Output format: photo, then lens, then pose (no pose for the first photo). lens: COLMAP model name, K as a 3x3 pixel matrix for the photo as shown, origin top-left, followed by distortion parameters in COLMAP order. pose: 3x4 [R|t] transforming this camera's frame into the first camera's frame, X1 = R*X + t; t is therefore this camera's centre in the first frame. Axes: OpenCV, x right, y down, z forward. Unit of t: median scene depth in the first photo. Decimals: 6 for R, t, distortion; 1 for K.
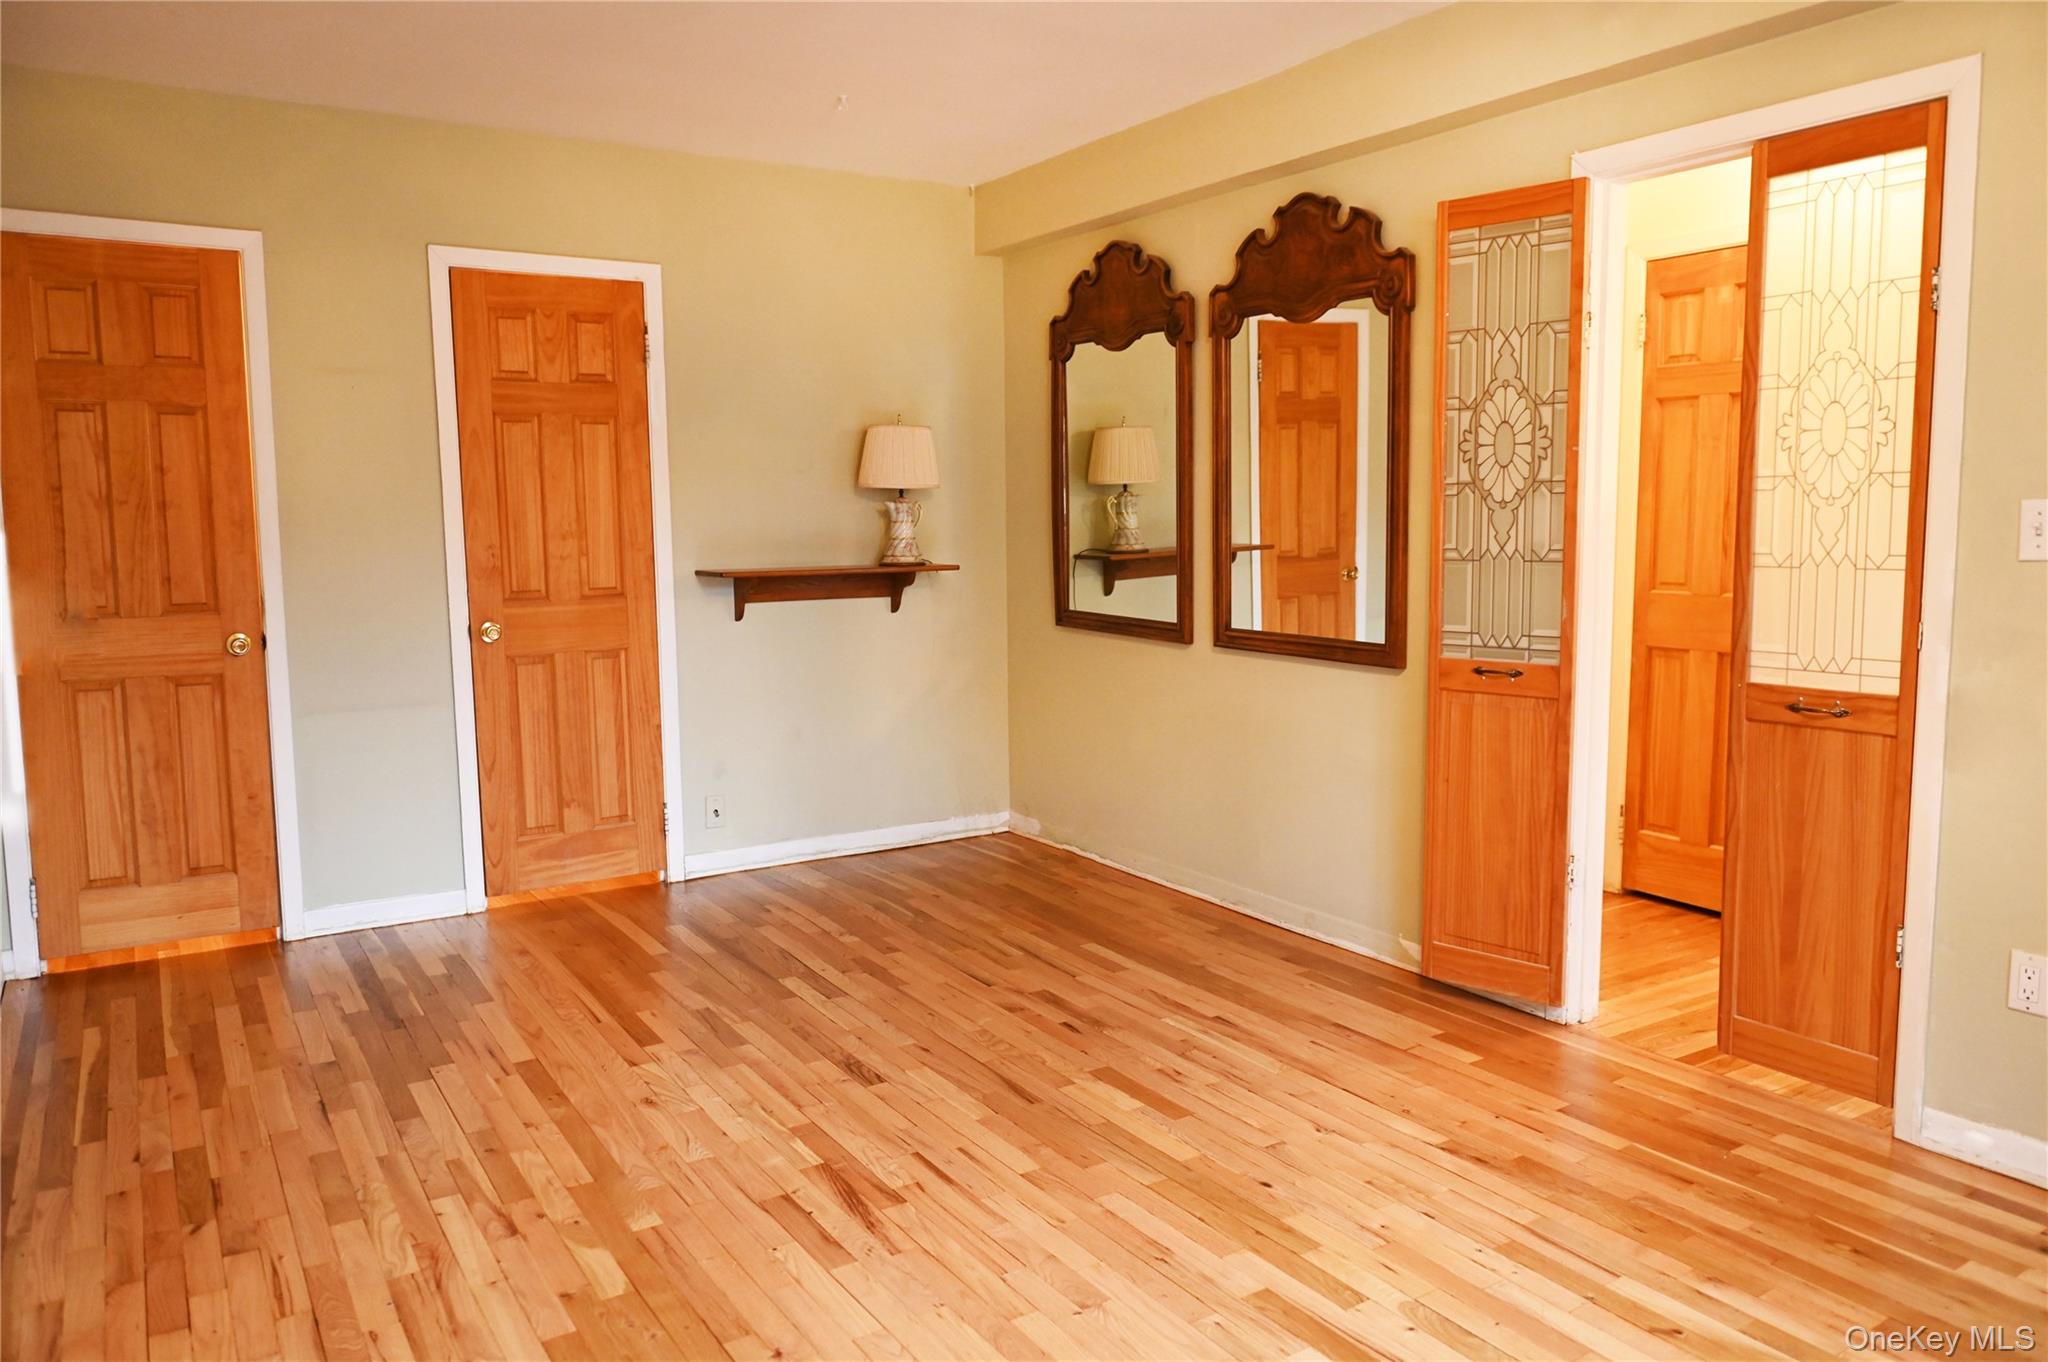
lens RADIAL K [[1457.3, 0, 1028.4], [0, 1457.3, 652.9], [0, 0, 1]] dist [0.013256, 0.002516]
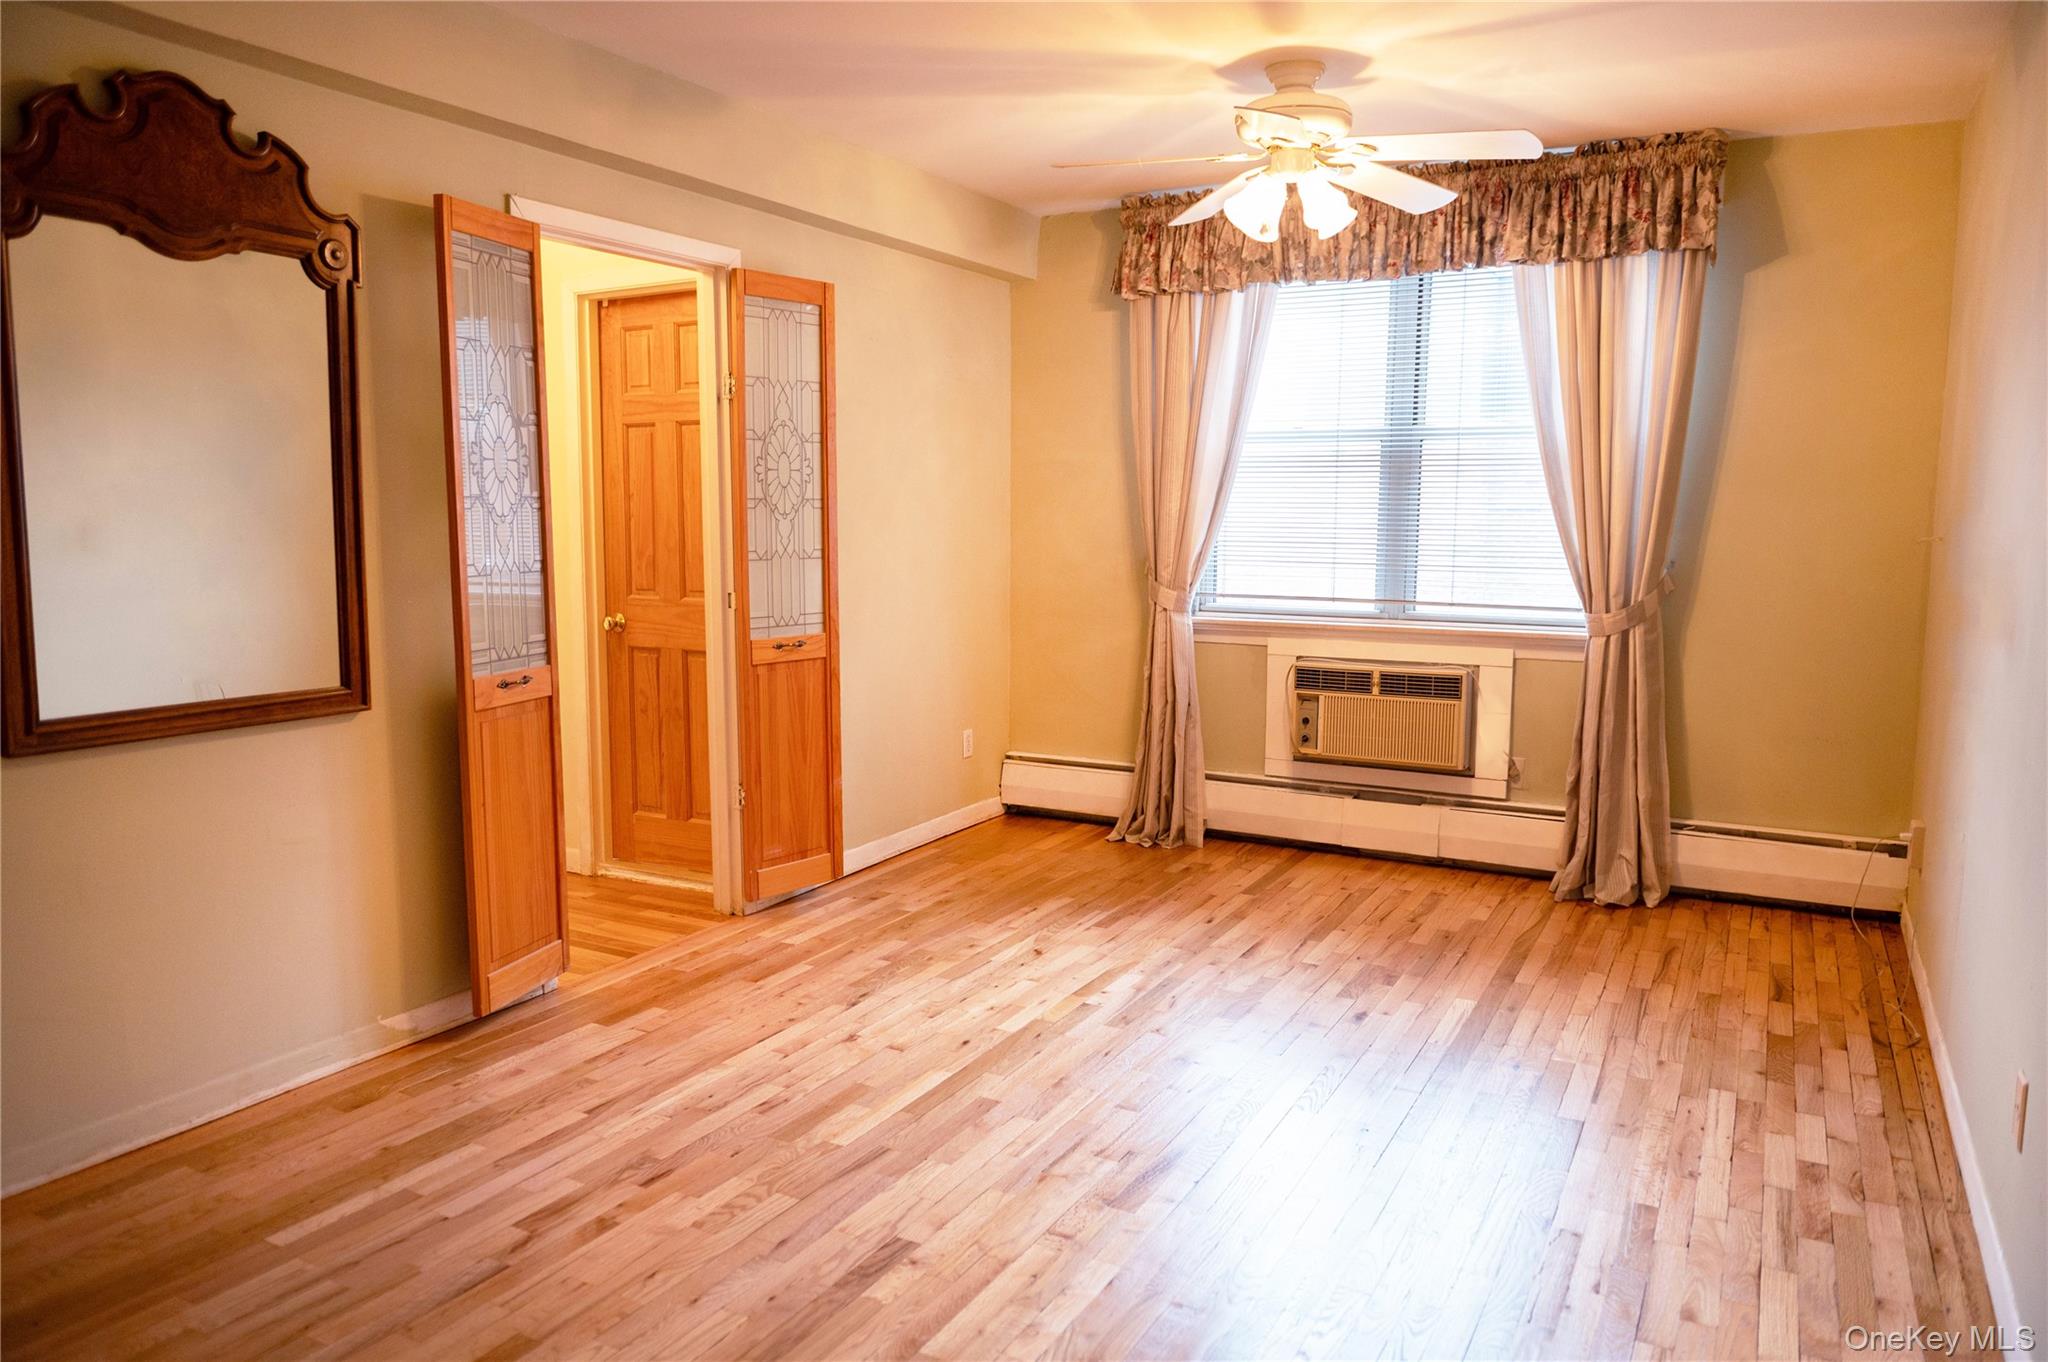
lens RADIAL K [[1394.5, 0, 1024.0], [0, 1394.5, 681.0], [0, 0, 1]] dist [-0.008997, -0.000659]
pose [[-0.467538, -0.099468, 0.878359, -0.732432], [0.095703, 0.982113, 0.162159, -0.116551], [-0.878777, 0.159878, -0.449656, 1.170786]]
